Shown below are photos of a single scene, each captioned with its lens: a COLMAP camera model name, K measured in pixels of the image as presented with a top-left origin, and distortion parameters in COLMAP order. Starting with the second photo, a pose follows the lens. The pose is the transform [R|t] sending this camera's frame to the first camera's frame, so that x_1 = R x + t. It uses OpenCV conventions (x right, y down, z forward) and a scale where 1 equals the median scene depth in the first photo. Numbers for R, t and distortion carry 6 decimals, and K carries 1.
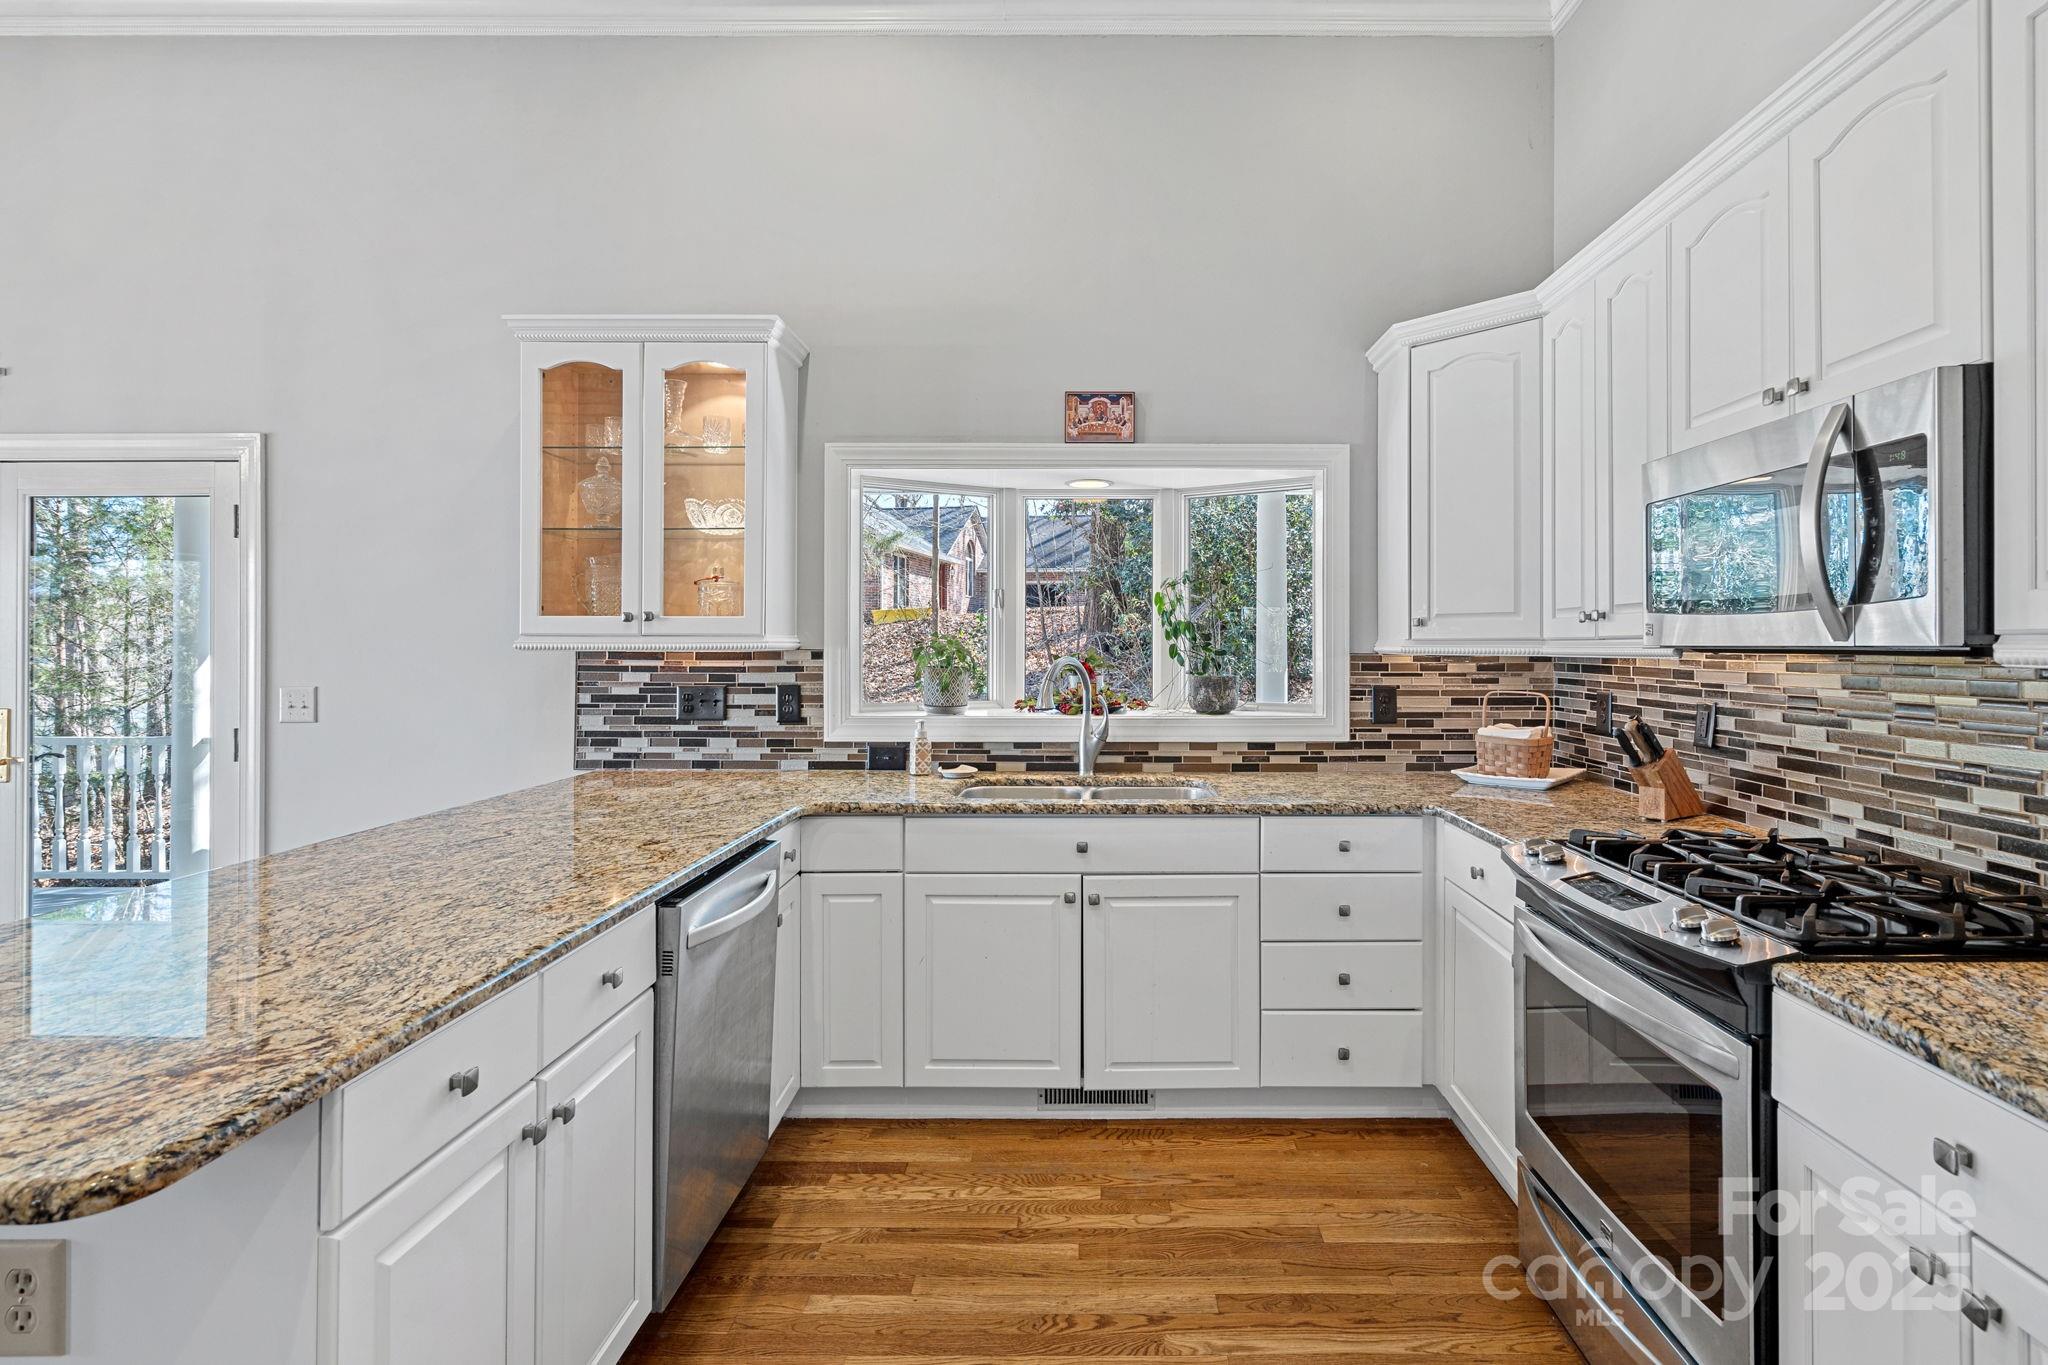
lens RADIAL K [[990.9, 0, 1087.4], [0, 990.9, 641.3], [0, 0, 1]] dist [-0.002746, 0.000064]
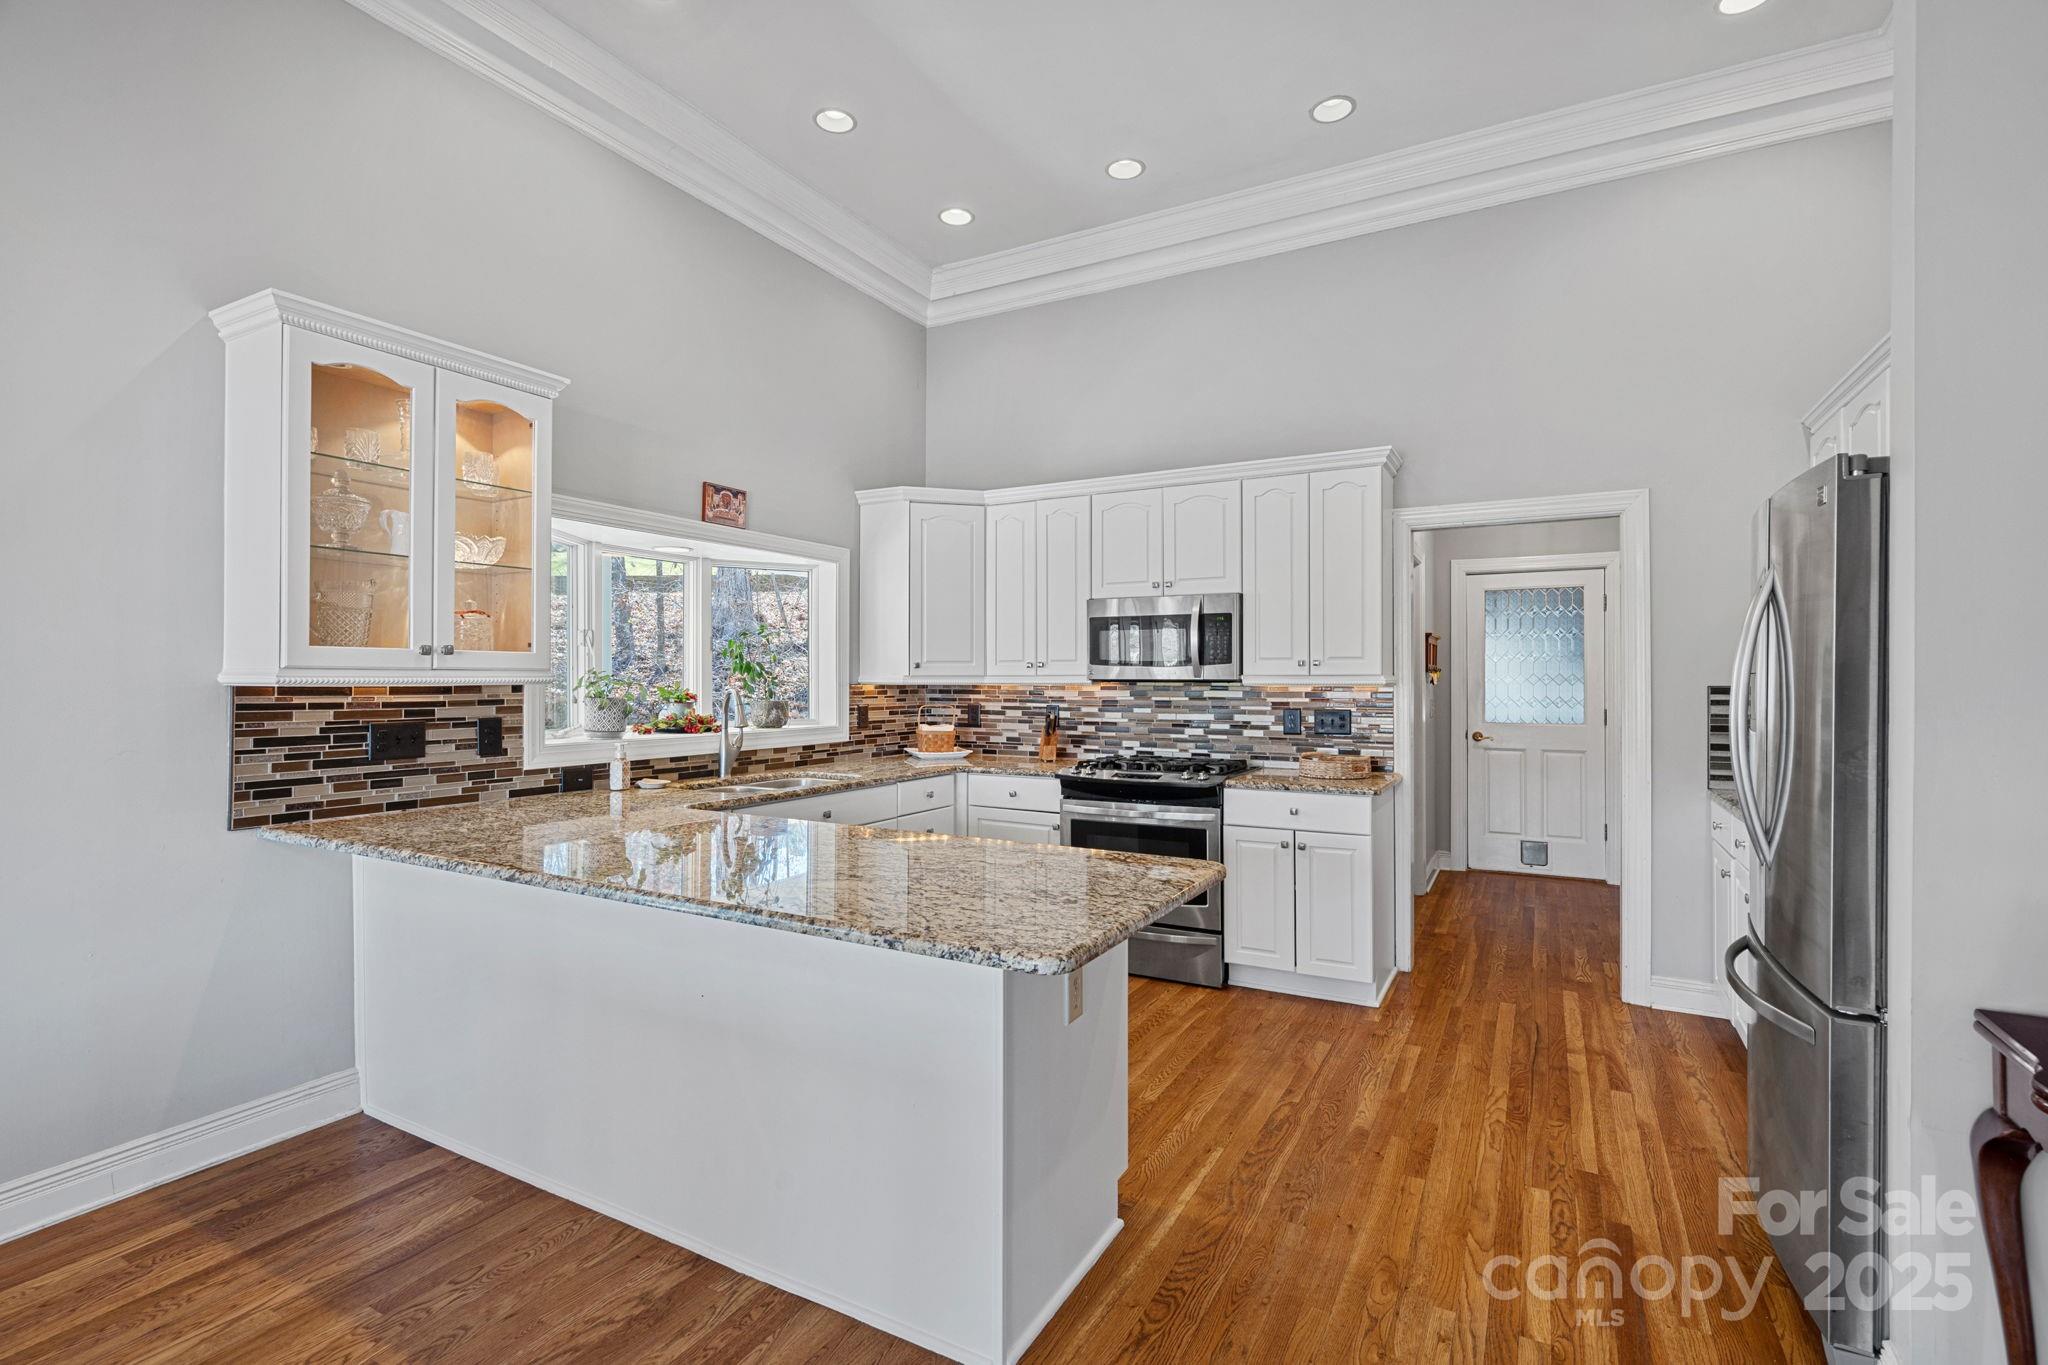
lens RADIAL K [[952.3, 0, 1023.0], [0, 952.3, 676.5], [0, 0, 1]] dist [-0.005182, 0.000258]
pose [[0.484784, 0.001530, 0.874632, -0.896286], [-0.003252, 0.999995, 0.000053, -0.000689], [-0.874628, -0.002870, 0.484787, 0.040149]]
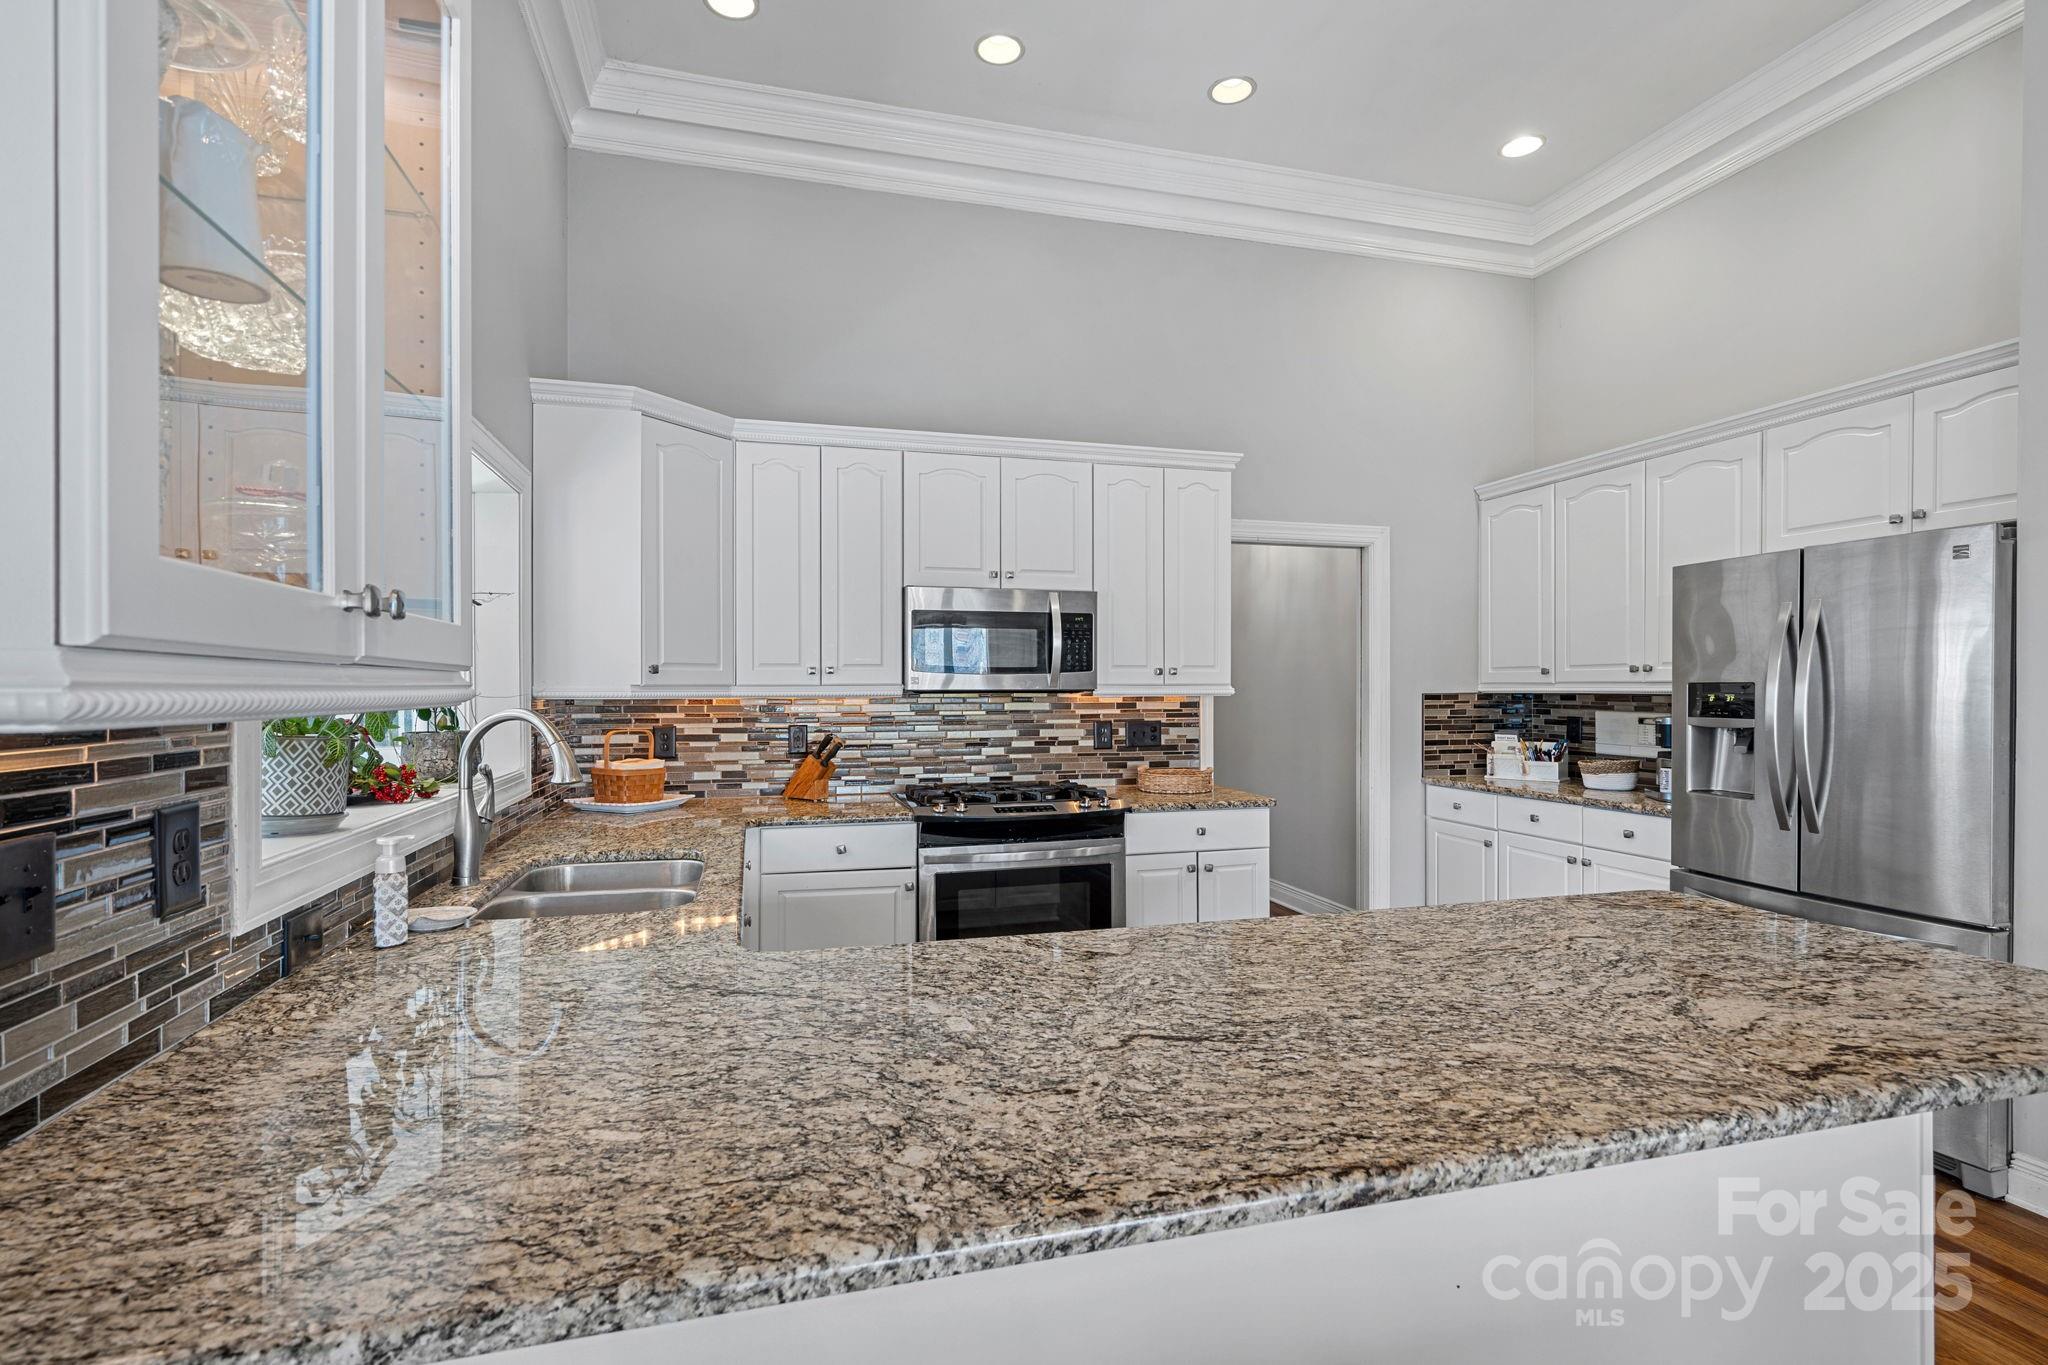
lens RADIAL K [[979.0, 0, 1026.6], [0, 979.0, 690.2], [0, 0, 1]] dist [-0.001579, -0.000136]
pose [[-0.279553, -0.002503, 0.960127, -0.729721], [-0.001654, 0.999996, 0.002125, 0.000985], [-0.960129, -0.000994, -0.279557, 0.803985]]
